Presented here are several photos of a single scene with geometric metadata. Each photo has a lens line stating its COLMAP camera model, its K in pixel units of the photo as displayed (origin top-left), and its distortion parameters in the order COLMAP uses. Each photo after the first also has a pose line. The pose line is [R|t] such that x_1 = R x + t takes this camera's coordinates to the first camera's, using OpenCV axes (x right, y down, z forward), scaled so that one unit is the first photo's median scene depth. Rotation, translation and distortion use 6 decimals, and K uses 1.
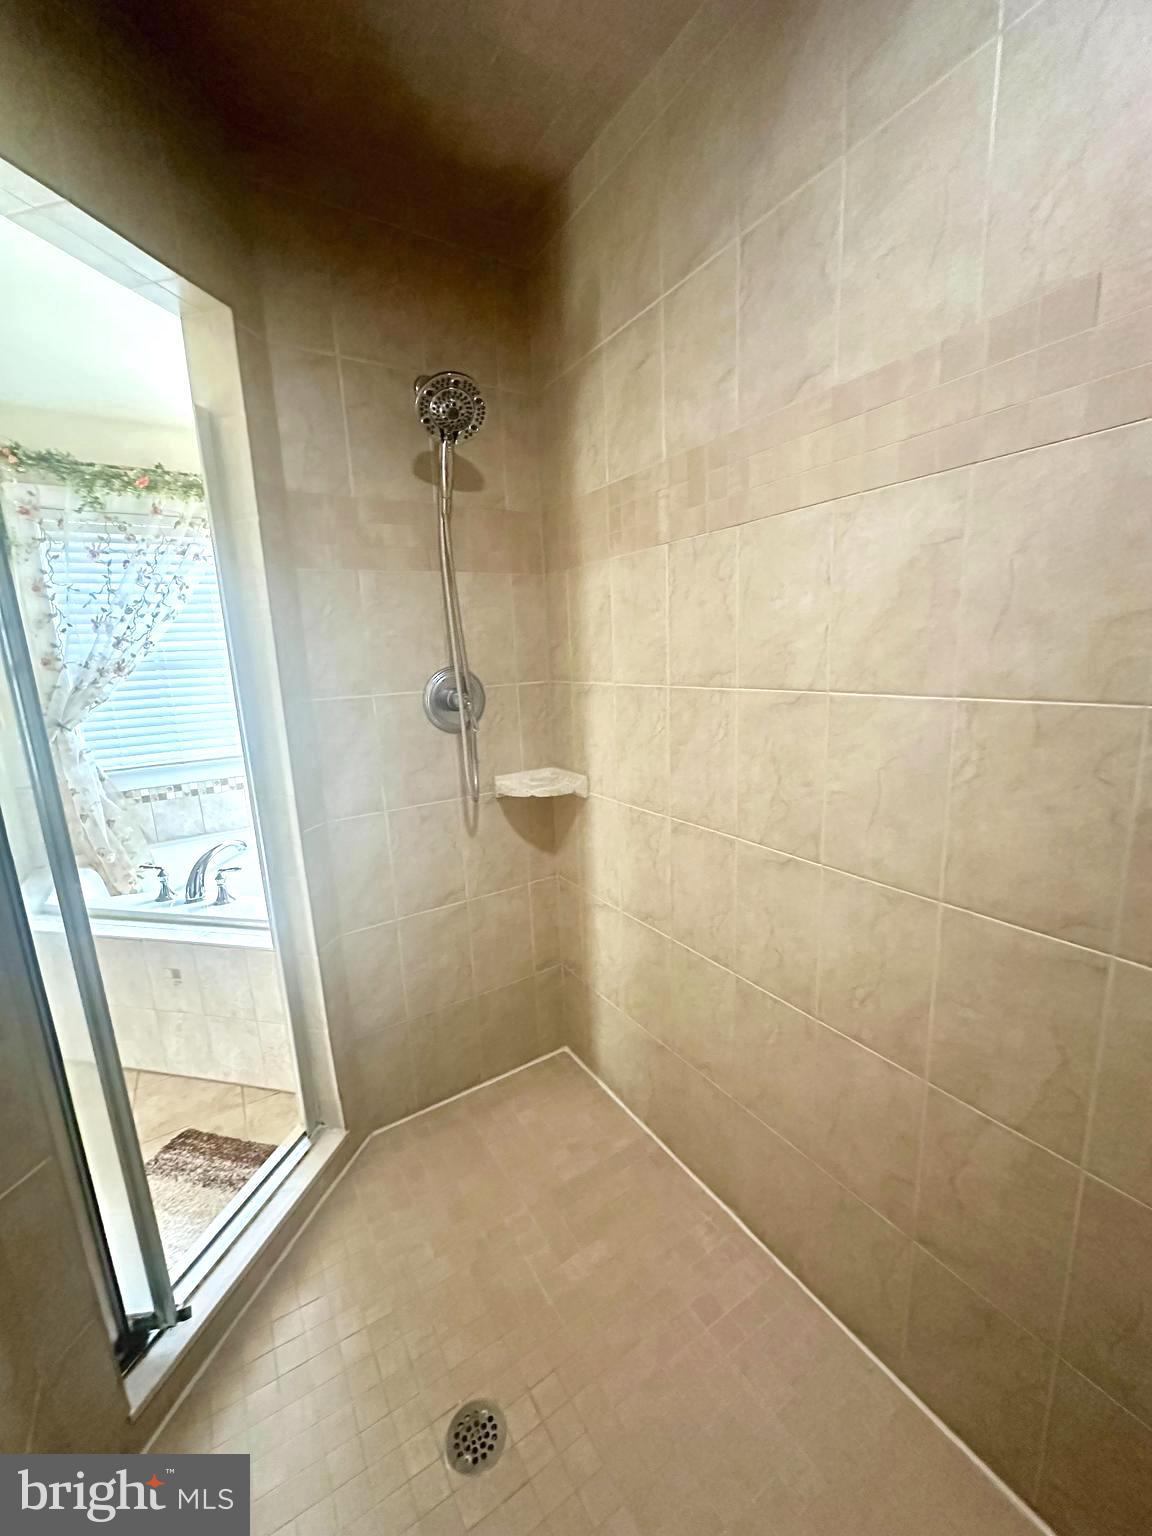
lens RADIAL K [[612.7, 0, 575.5], [0, 612.7, 767.4], [0, 0, 1]] dist [-0.004368, -0.000752]
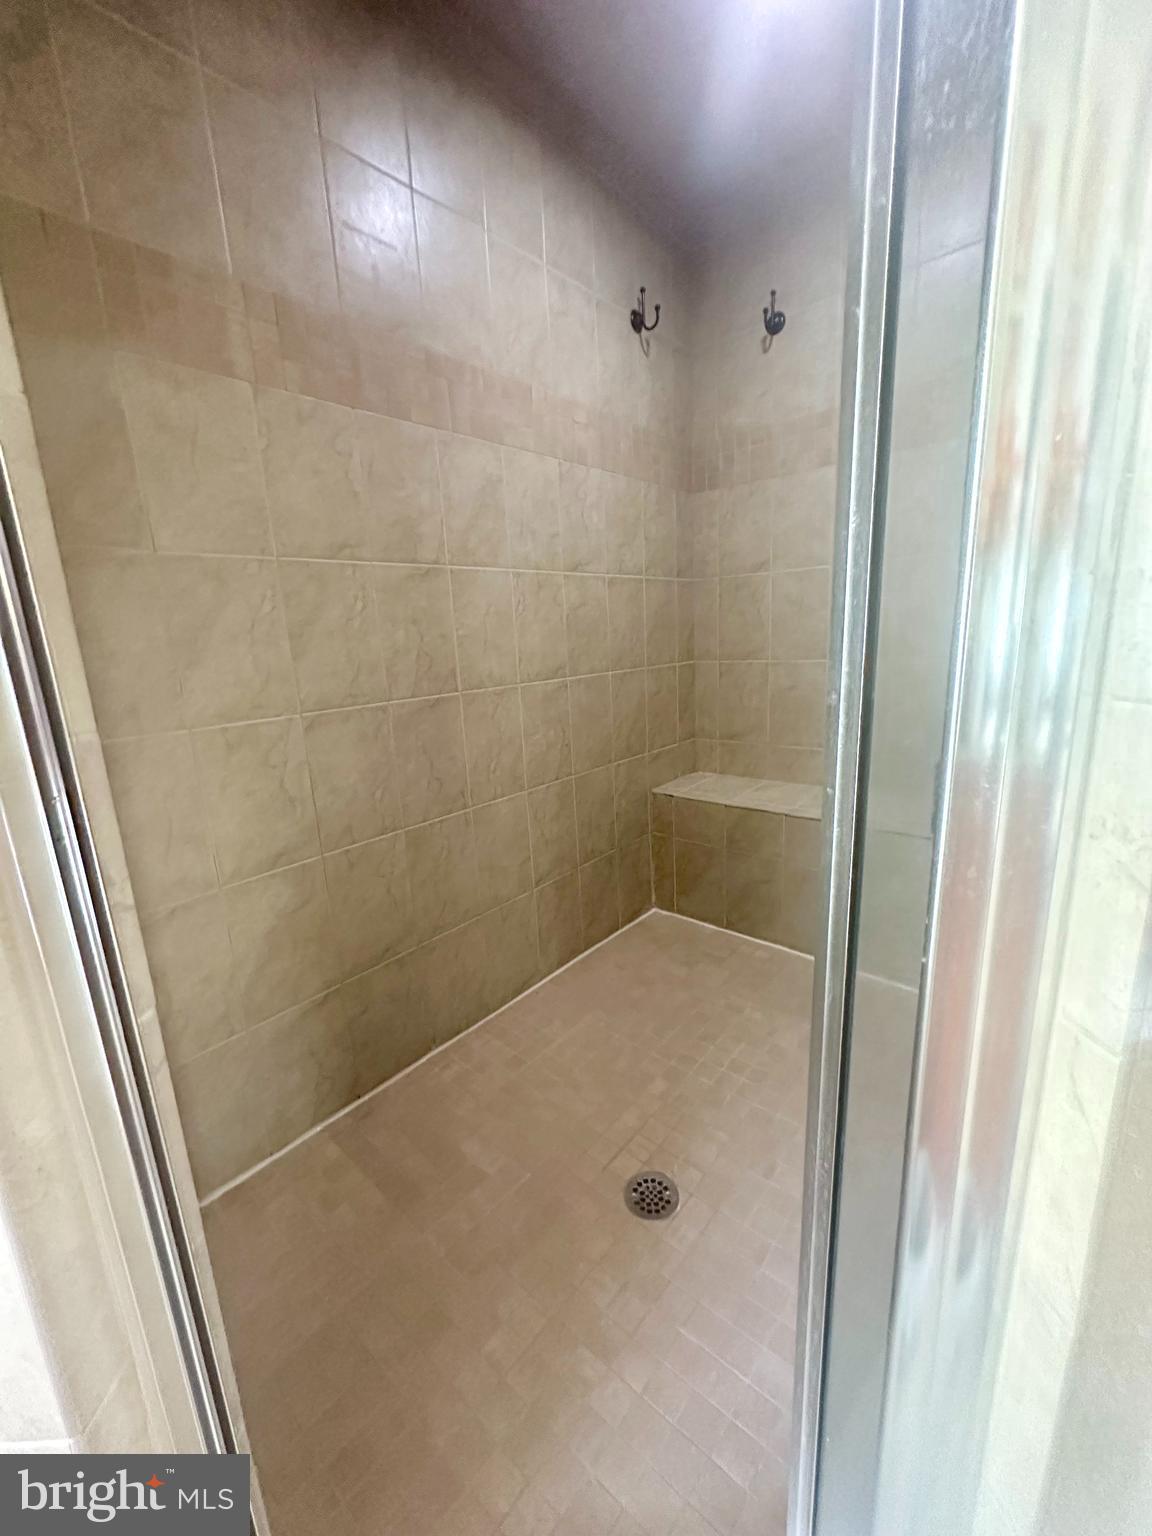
lens RADIAL K [[612.7, 0, 573.8], [0, 612.7, 771.7], [0, 0, 1]] dist [-0.004368, -0.000752]
pose [[-0.285988, -0.154746, 0.945656, -0.923224], [0.247460, 0.941472, 0.228899, 0.064010], [-0.925729, 0.299475, -0.230956, 1.004237]]
